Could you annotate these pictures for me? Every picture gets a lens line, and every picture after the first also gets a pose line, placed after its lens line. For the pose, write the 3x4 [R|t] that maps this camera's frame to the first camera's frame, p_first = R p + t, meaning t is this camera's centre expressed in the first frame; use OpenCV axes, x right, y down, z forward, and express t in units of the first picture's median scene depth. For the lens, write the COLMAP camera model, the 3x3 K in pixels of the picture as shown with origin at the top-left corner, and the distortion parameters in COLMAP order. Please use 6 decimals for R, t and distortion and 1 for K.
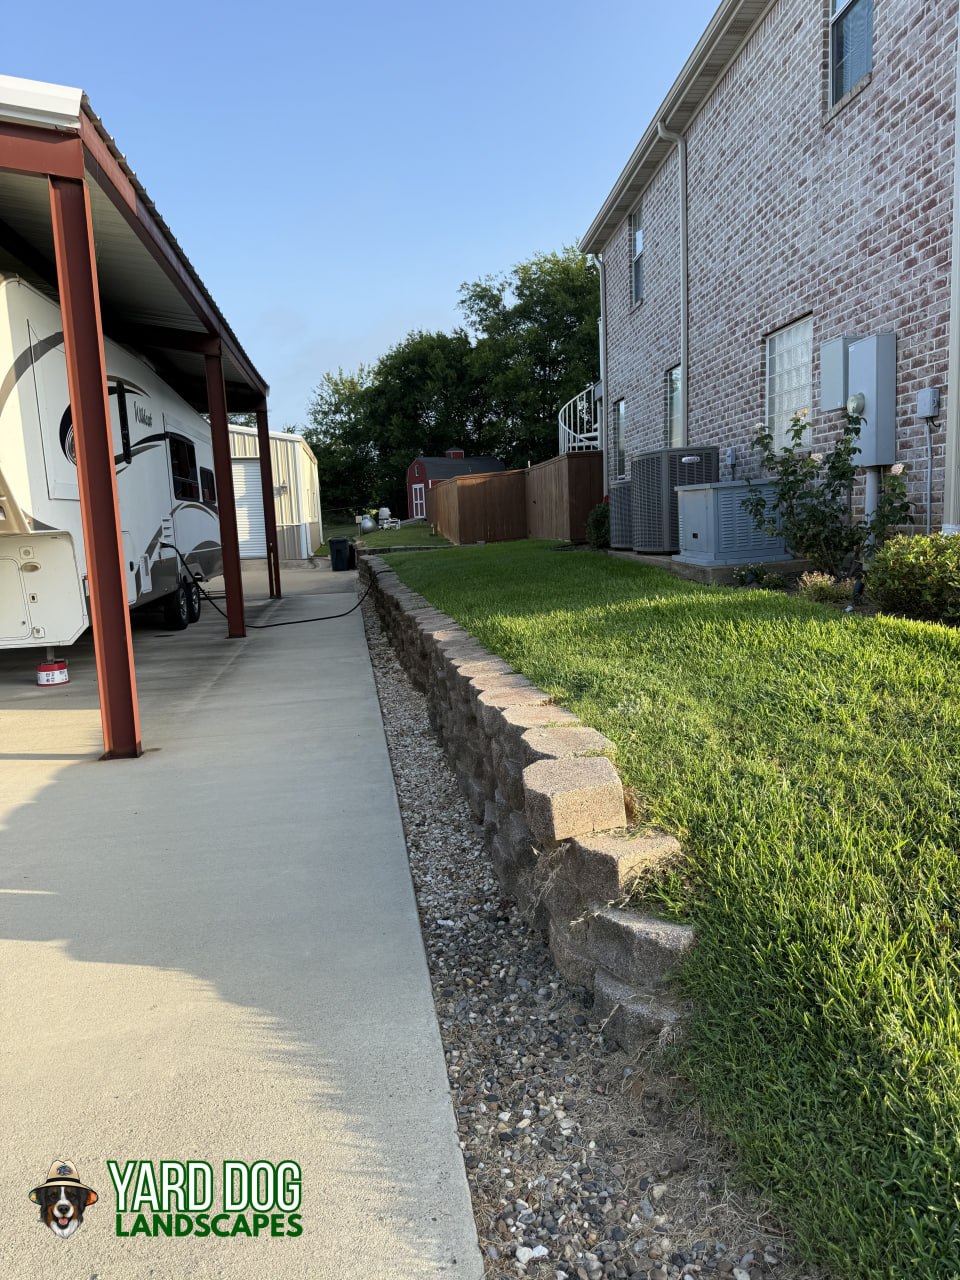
lens RADIAL K [[911.6, 0, 467.7], [0, 911.6, 633.4], [0, 0, 1]] dist [0.001426, 0.002067]
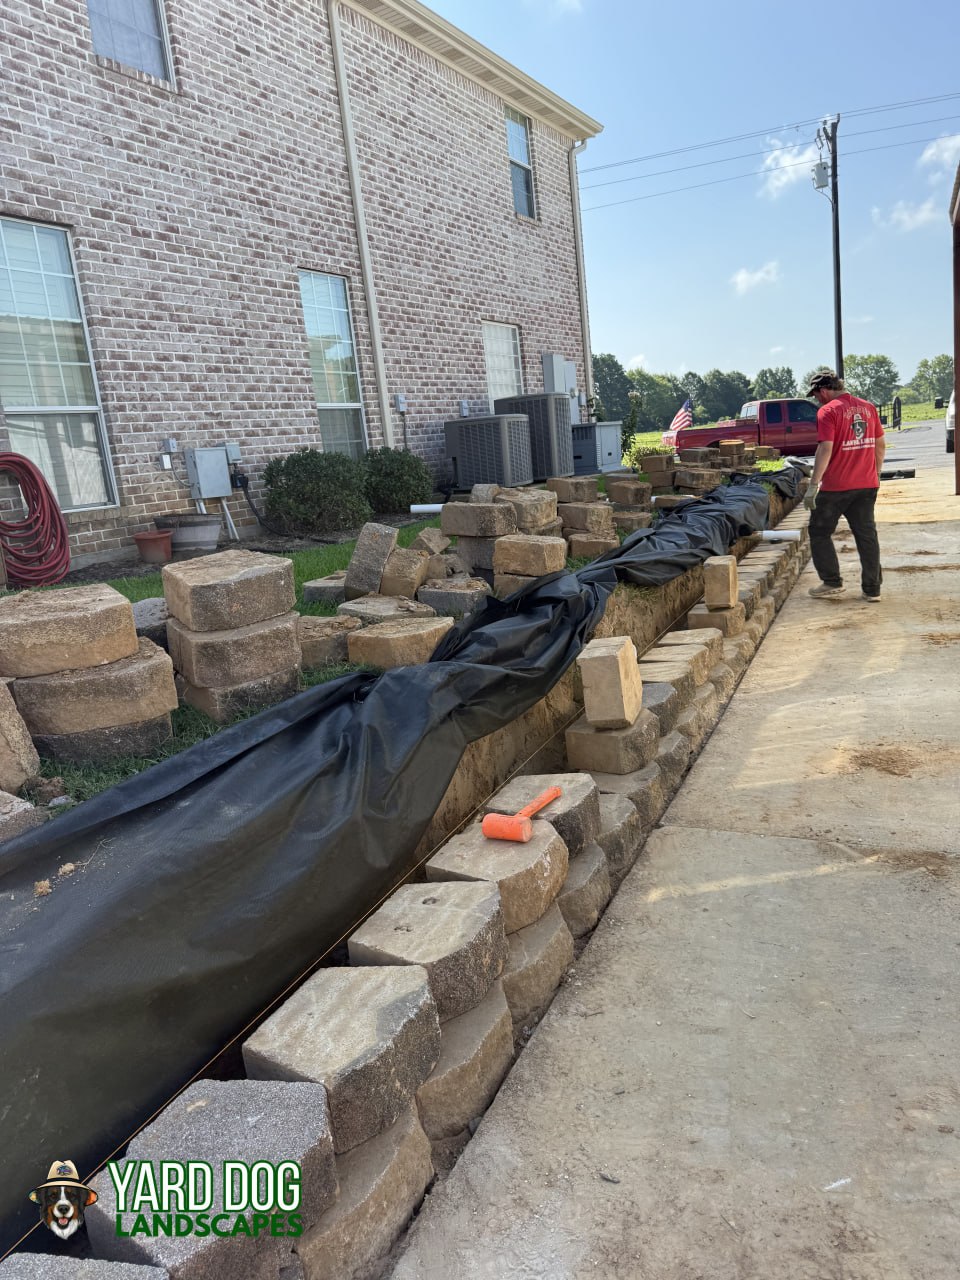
lens RADIAL K [[912.6, 0, 467.0], [0, 912.6, 635.7], [0, 0, 1]] dist [0.047848, -0.061175]
pose [[-0.825597, 0.035795, 0.563123, -0.344278], [0.218588, 0.940348, 0.260701, -0.224560], [-0.520200, 0.338326, -0.784173, 1.993522]]
